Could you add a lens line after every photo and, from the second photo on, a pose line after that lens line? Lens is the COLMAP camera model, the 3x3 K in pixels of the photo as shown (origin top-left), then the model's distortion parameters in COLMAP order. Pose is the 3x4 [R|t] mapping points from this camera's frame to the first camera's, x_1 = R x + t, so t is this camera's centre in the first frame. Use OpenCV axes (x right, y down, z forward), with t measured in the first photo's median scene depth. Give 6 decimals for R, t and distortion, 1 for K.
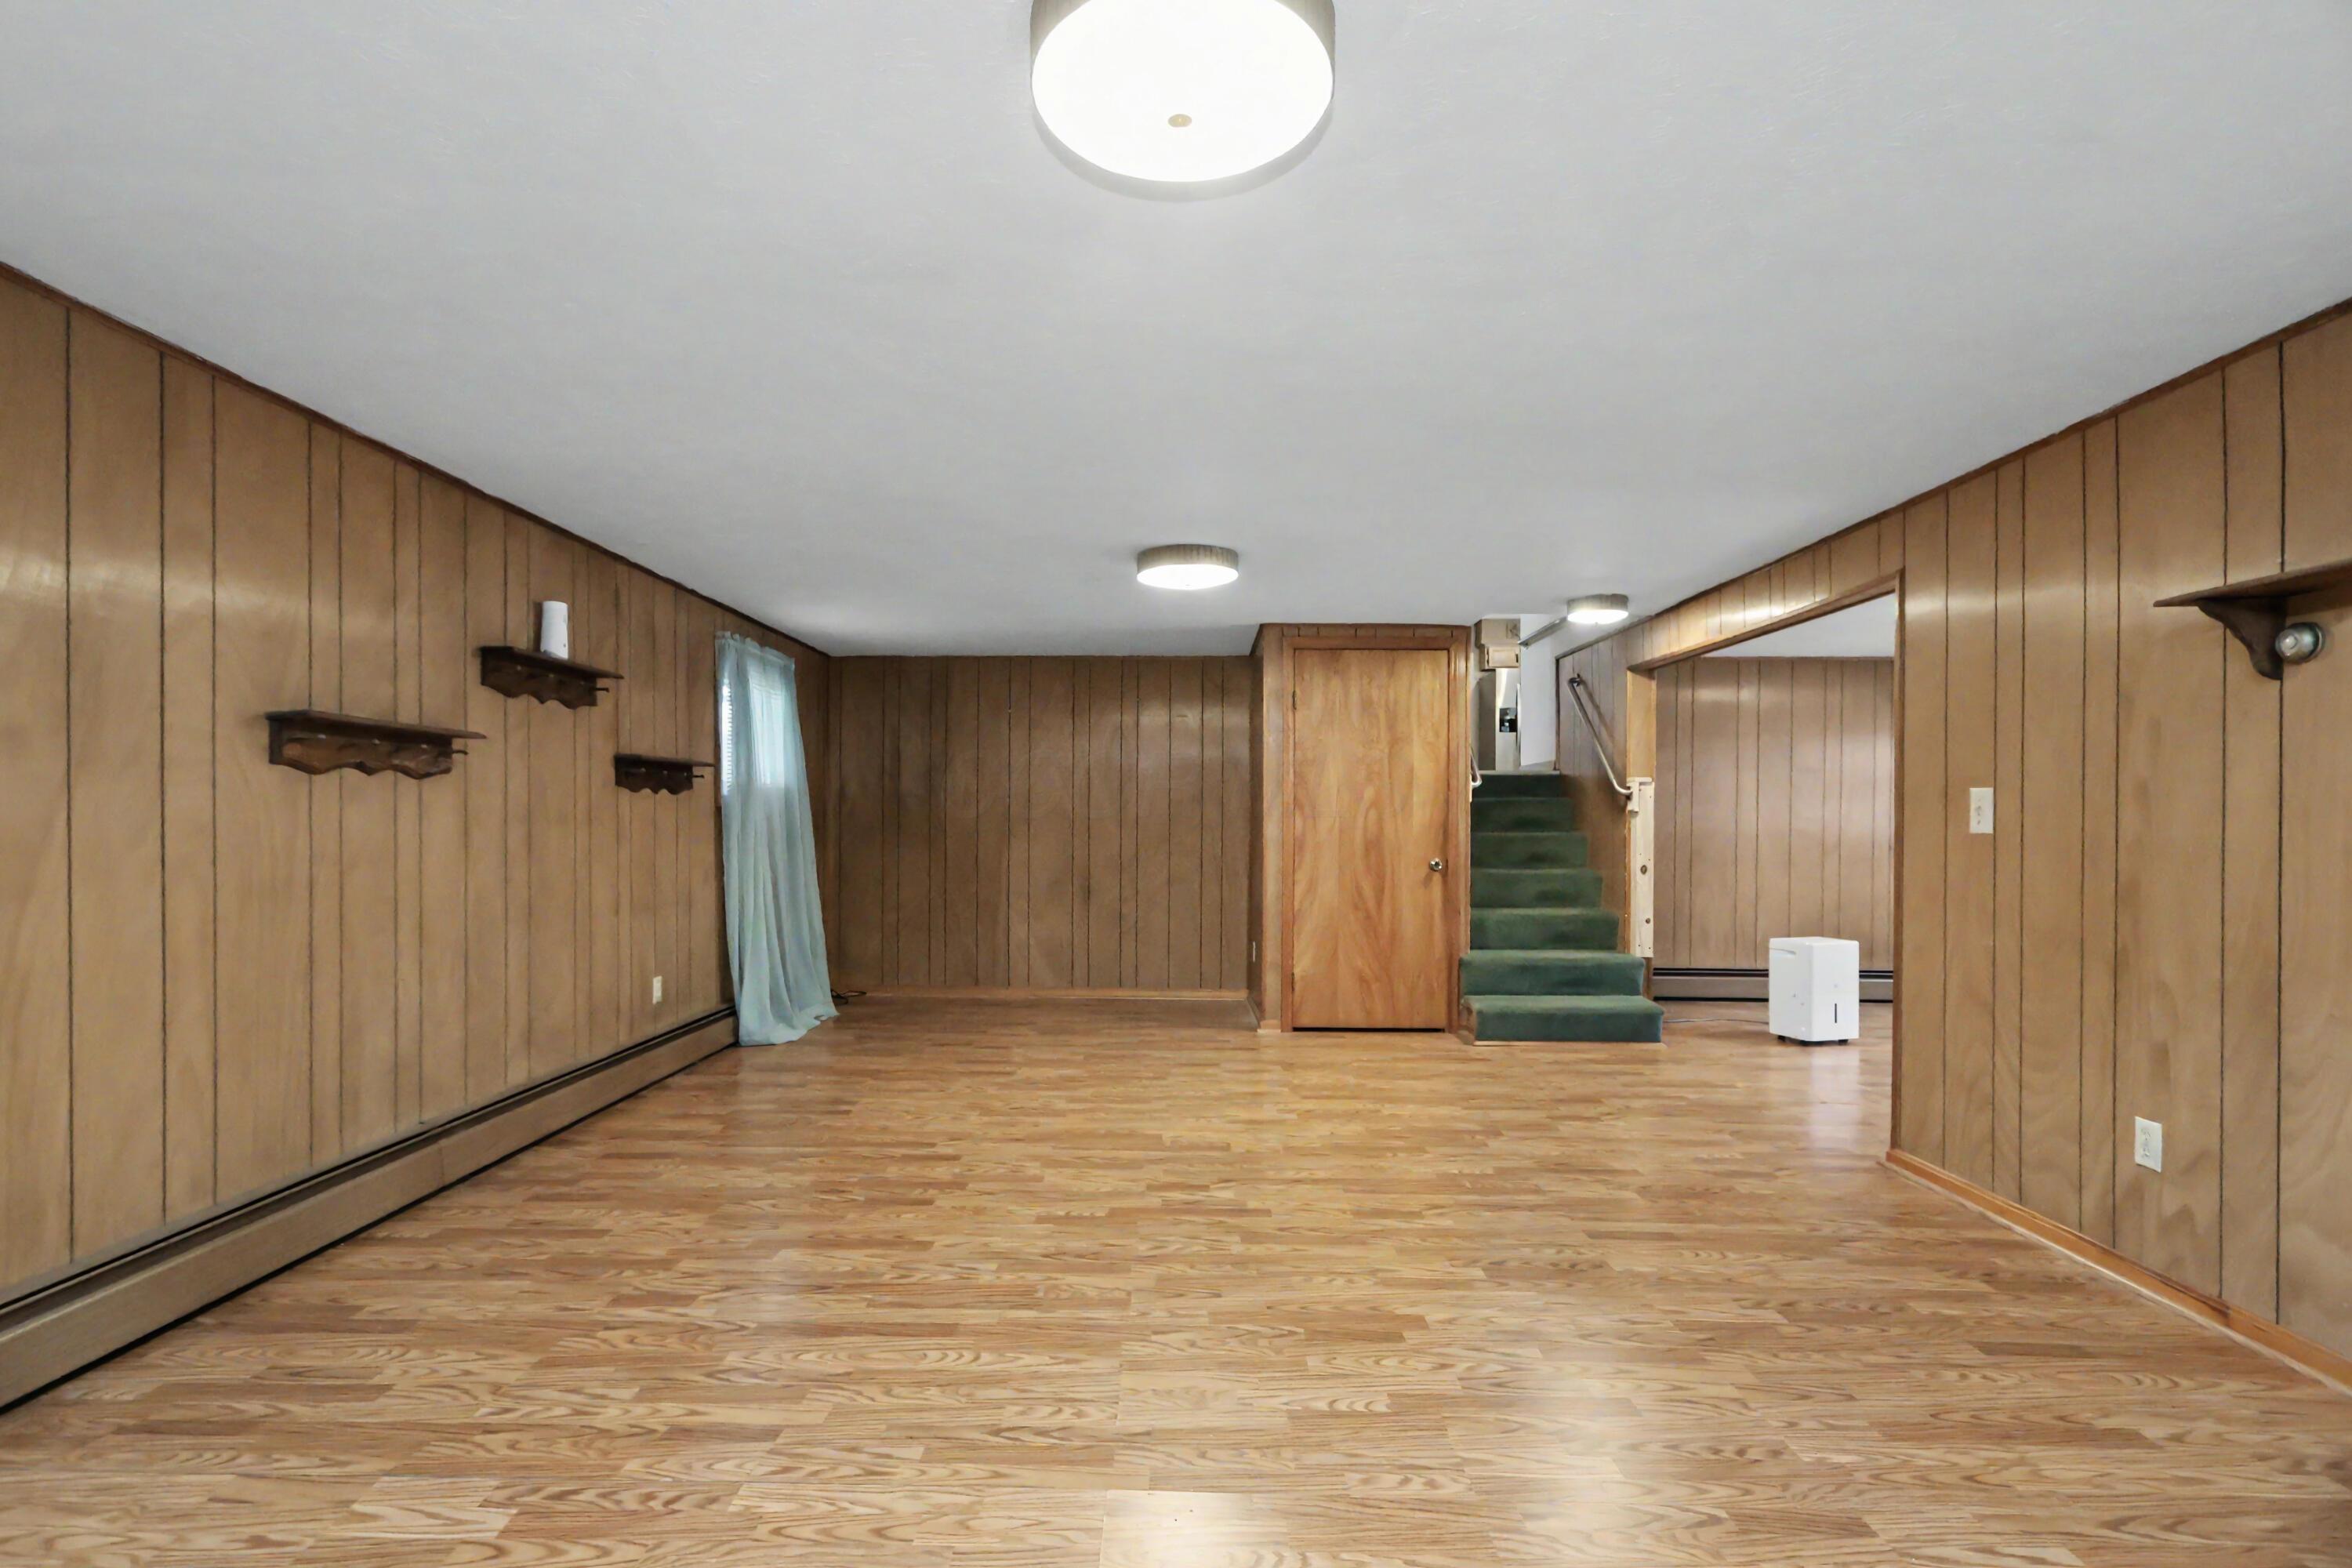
lens RADIAL K [[1037.5, 0, 1168.5], [0, 1037.5, 835.5], [0, 0, 1]] dist [0.017142, 0.000254]
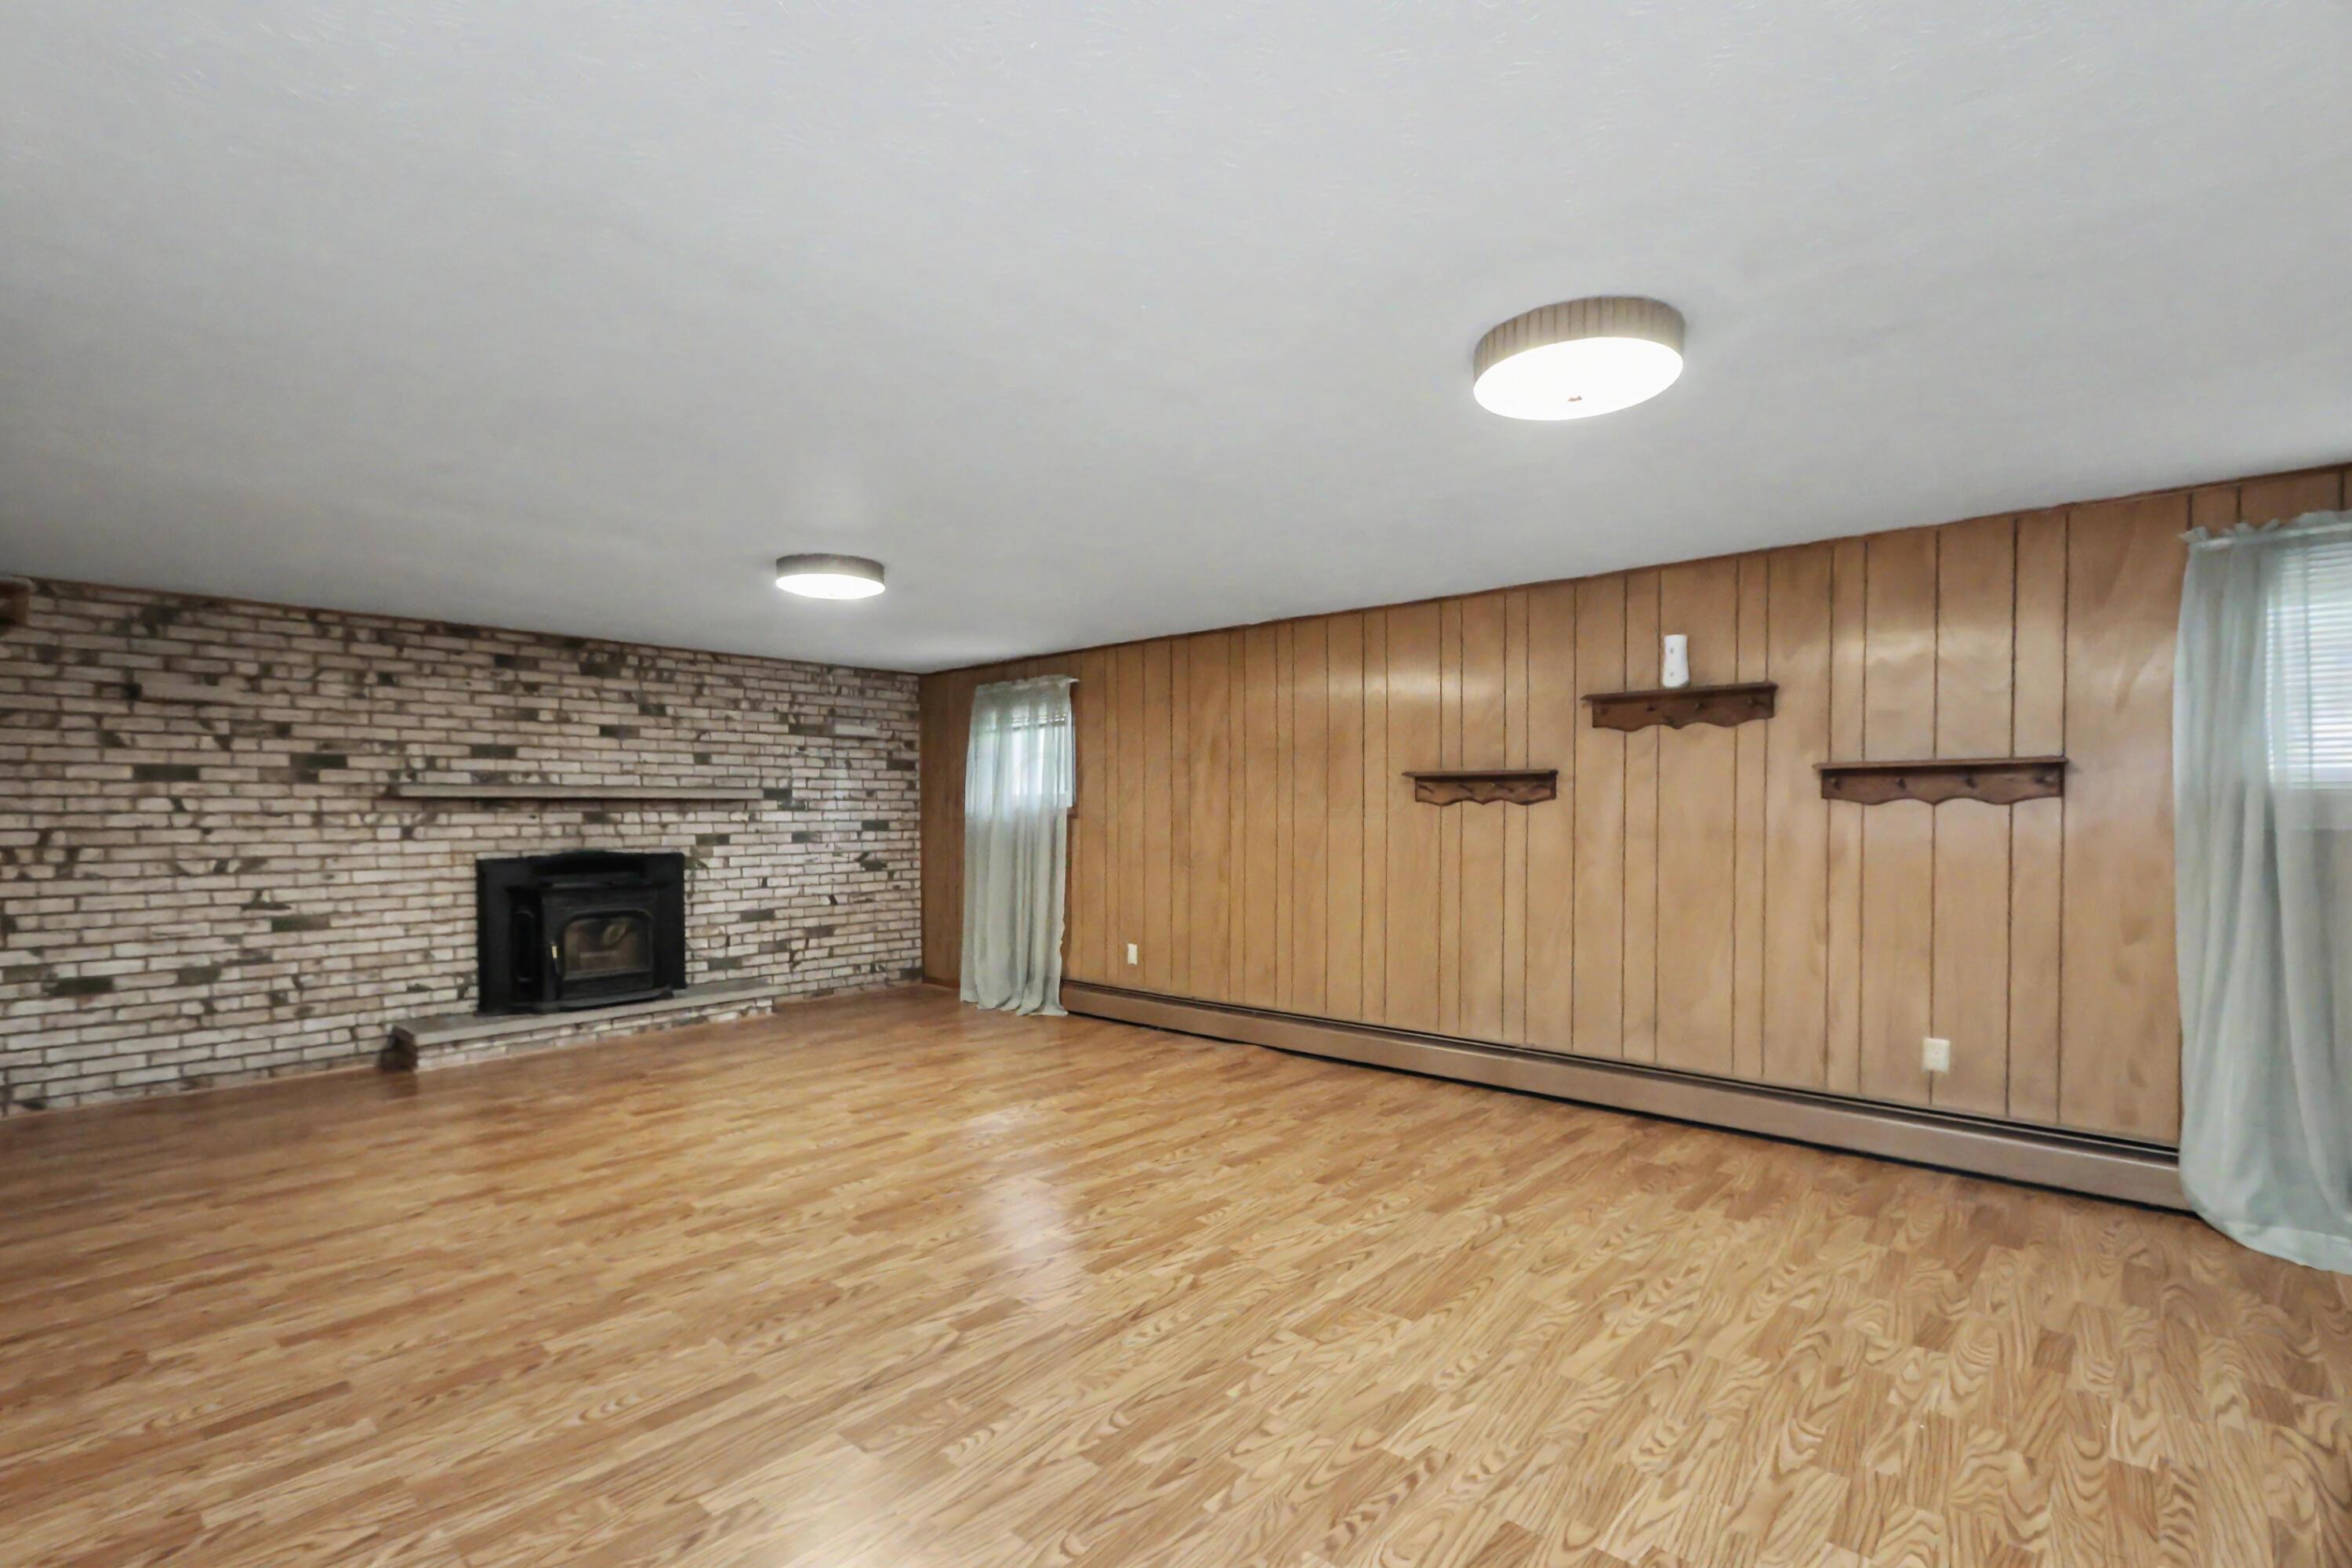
lens RADIAL K [[1114.5, 0, 1176.0], [0, 1114.5, 784.0], [0, 0, 1]] dist [0.000319, -0.000308]
pose [[-0.649611, -0.025196, -0.759849, 0.811246], [-0.013070, 0.999673, -0.021974, -0.044754], [0.760154, -0.004343, -0.649728, 1.714288]]
